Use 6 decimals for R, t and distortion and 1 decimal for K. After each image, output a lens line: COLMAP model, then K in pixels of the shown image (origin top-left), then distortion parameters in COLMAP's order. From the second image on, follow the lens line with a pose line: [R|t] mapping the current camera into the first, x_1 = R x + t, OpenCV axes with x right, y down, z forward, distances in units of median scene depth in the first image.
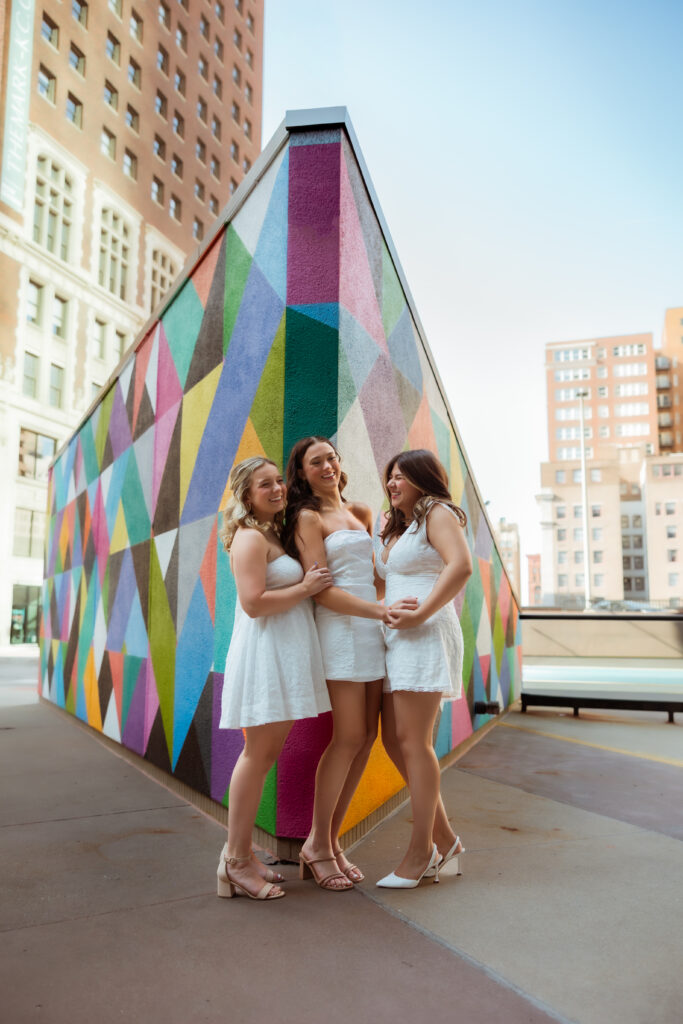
lens RADIAL K [[792.2, 0, 338.1], [0, 792.2, 513.1], [0, 0, 1]] dist [0.005198, 0.002735]
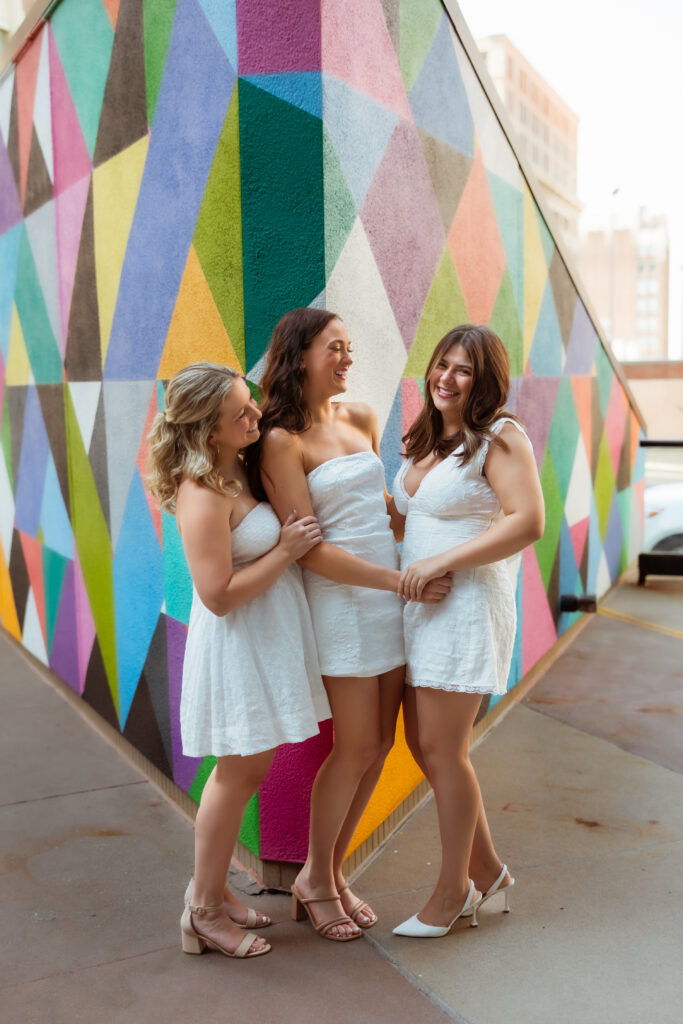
lens RADIAL K [[1254.6, 0, 342.8], [0, 1254.6, 513.0], [0, 0, 1]] dist [-0.017924, 0.000000]
pose [[0.998989, -0.024031, -0.037988, 0.037027], [0.033157, 0.964560, 0.261772, -0.151076], [0.030351, -0.262767, 0.964382, -0.026153]]
